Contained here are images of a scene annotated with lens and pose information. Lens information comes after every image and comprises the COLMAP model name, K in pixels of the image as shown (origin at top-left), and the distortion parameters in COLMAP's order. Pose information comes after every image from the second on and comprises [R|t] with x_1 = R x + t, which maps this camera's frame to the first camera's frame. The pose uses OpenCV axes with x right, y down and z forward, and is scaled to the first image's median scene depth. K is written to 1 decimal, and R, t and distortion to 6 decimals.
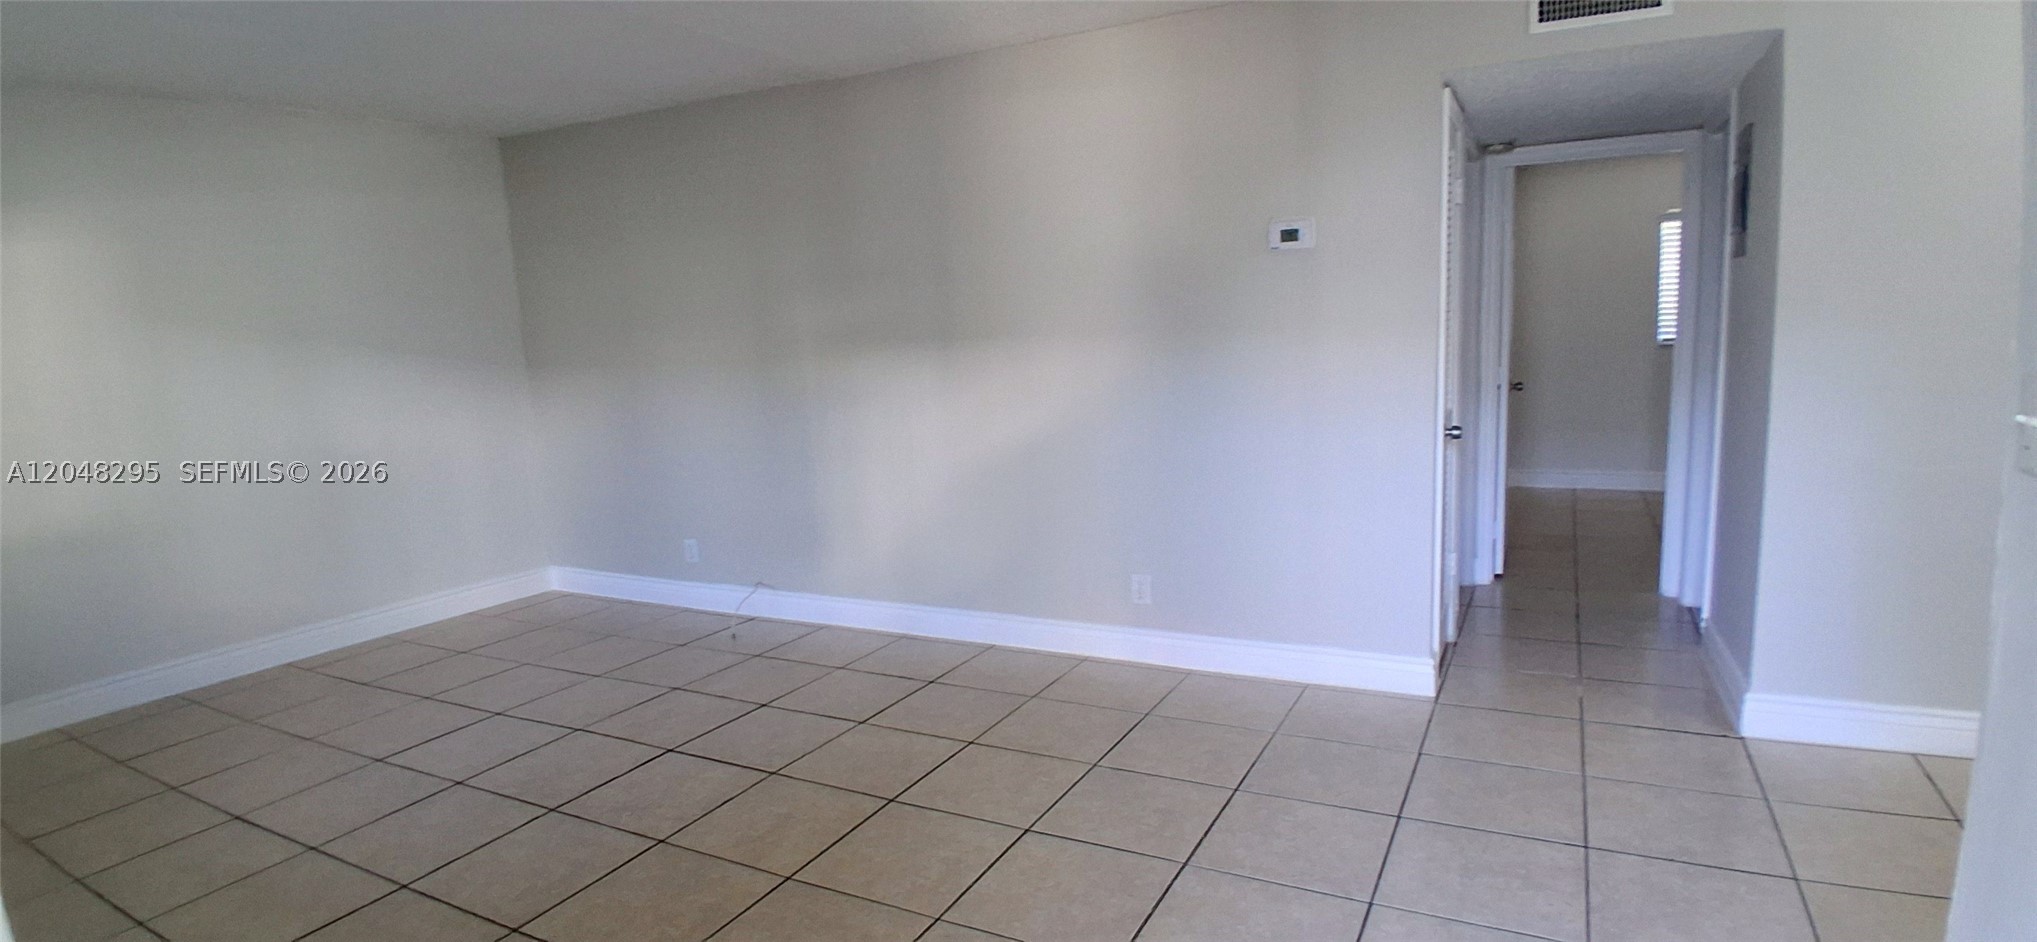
lens RADIAL K [[1004.6, 0, 1034.3], [0, 1004.6, 493.8], [0, 0, 1]] dist [0.006390, -0.044930]
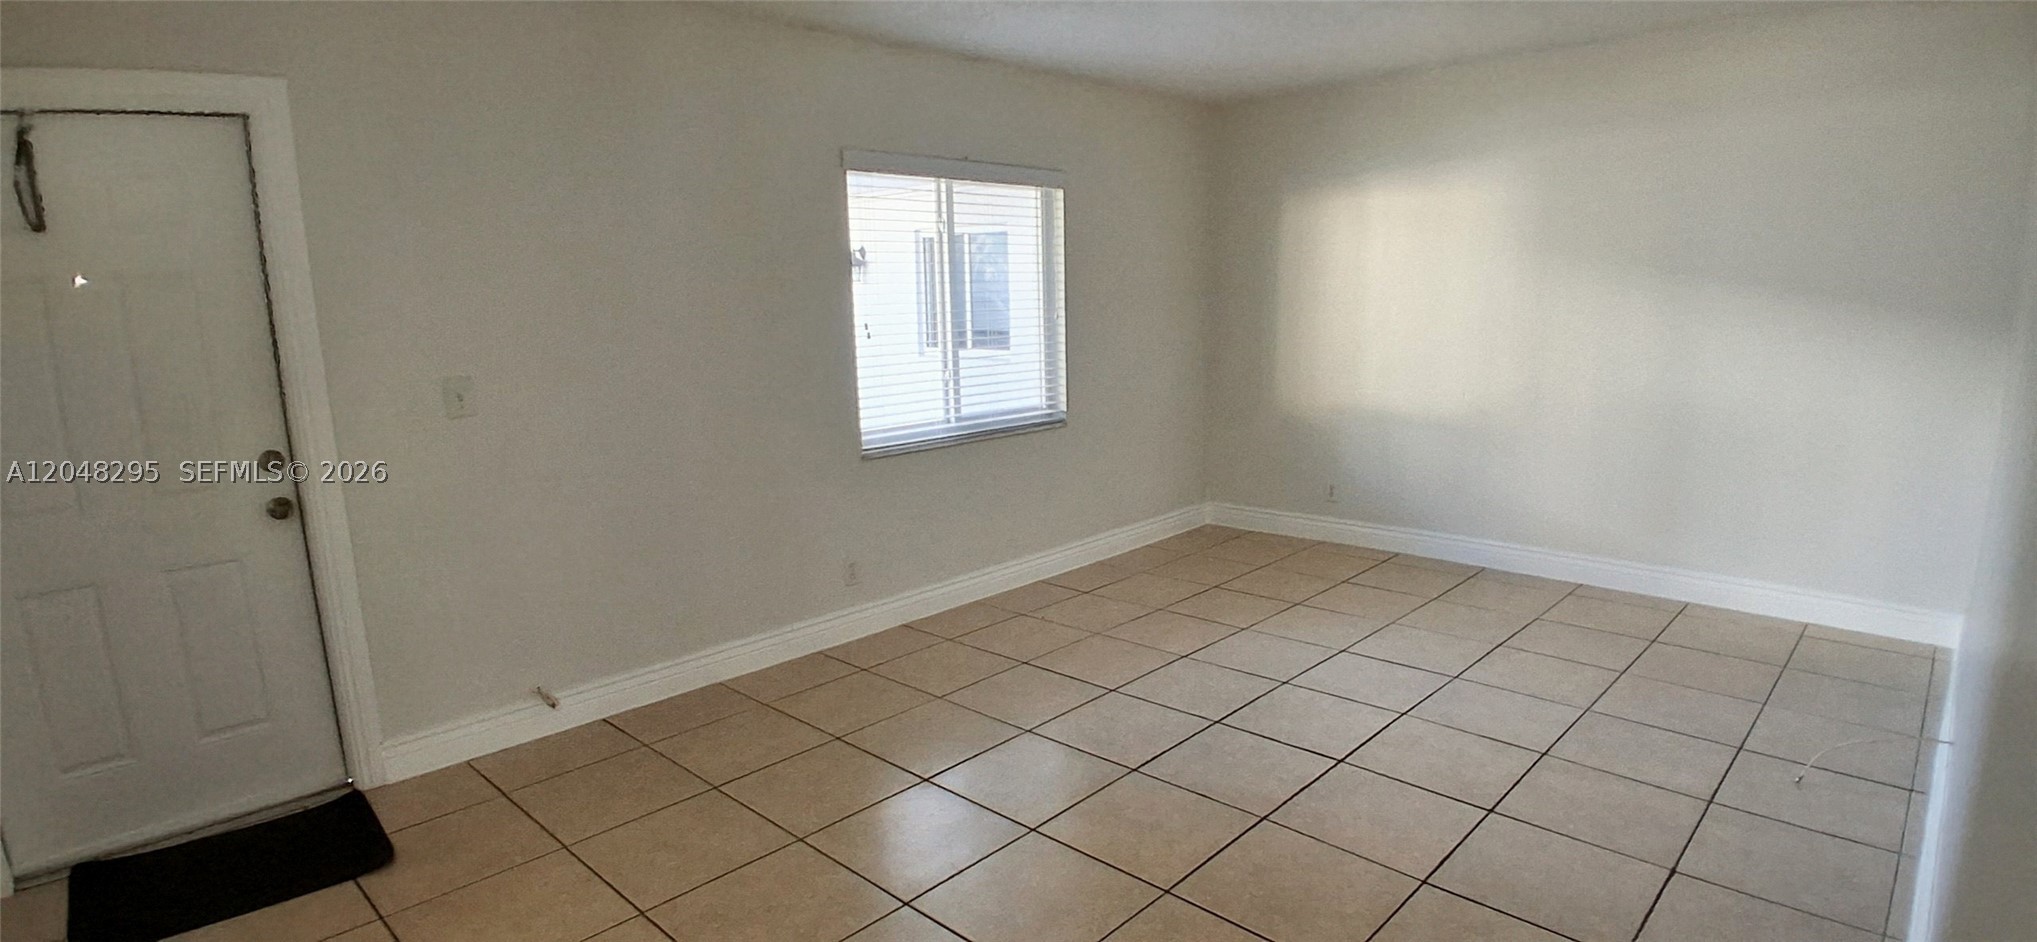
lens RADIAL K [[1004.6, 0, 1034.3], [0, 1004.6, 493.8], [0, 0, 1]] dist [0.006390, -0.044930]
pose [[-0.278324, 0.237670, -0.930617, 0.419051], [-0.125765, 0.951542, 0.280627, -0.162582], [0.952218, 0.195145, -0.234947, 0.751331]]
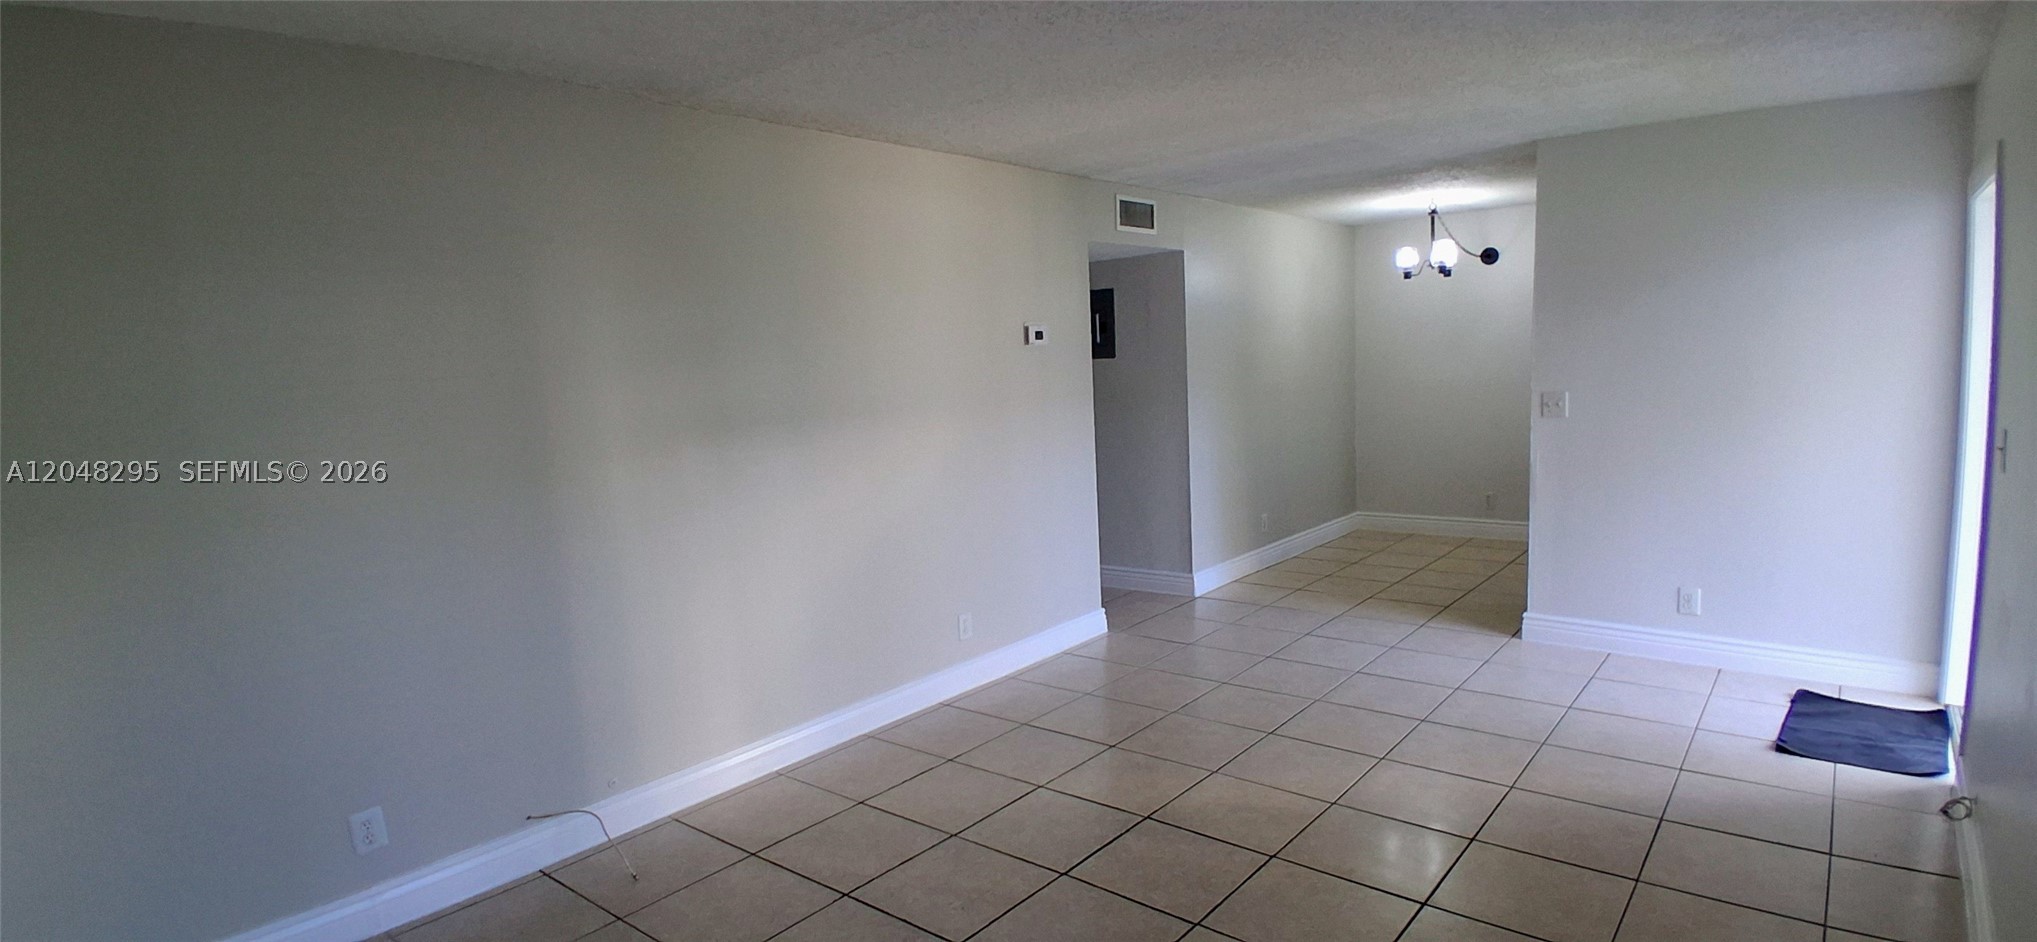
lens RADIAL K [[1004.6, 0, 1034.3], [0, 1004.6, 493.8], [0, 0, 1]] dist [0.006390, -0.044930]
pose [[0.203605, -0.098054, 0.974131, -0.993398], [0.196146, 0.978885, 0.057536, -0.105596], [-0.959204, 0.179358, 0.218538, 0.641691]]
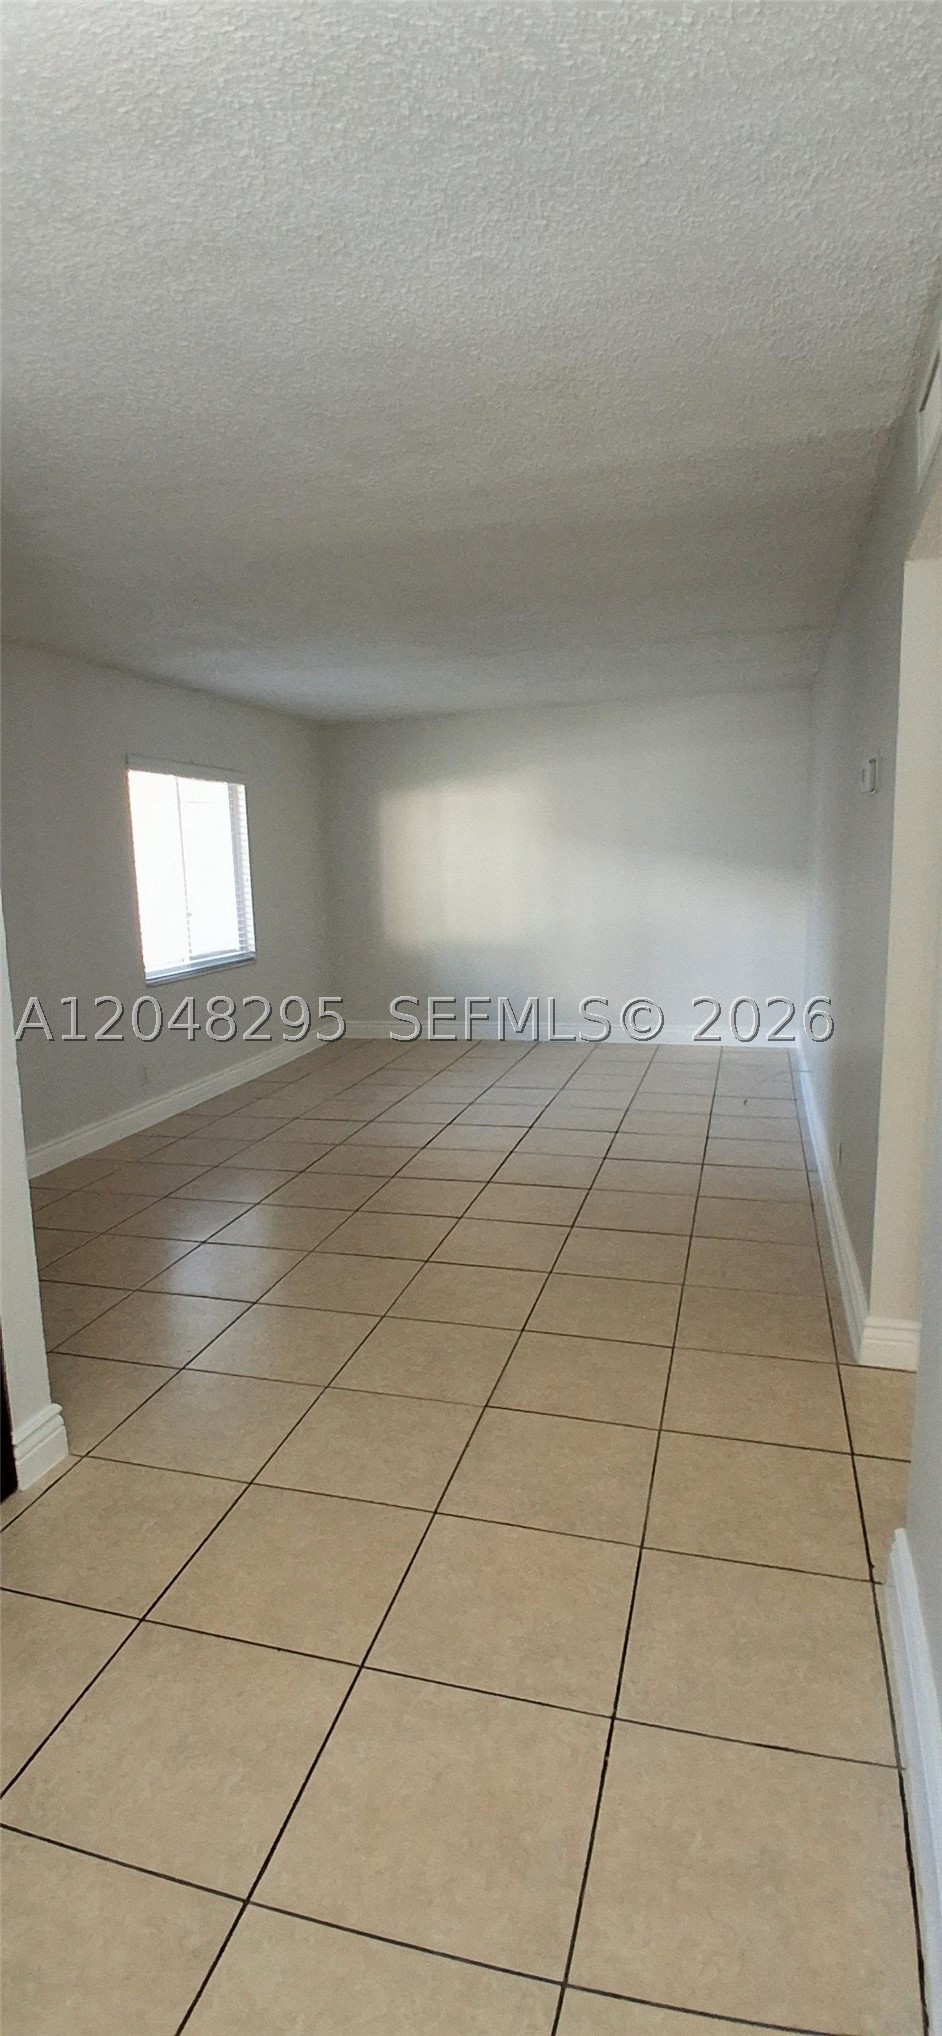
lens RADIAL K [[1004.1, 0, 449.5], [0, 1004.1, 1041.7], [0, 0, 1]] dist [0.006390, -0.044930]
pose [[0.186606, 0.210130, -0.959700, 0.898293], [-0.140001, 0.972576, 0.185728, -0.119783], [0.972408, 0.099701, 0.210907, 0.446254]]
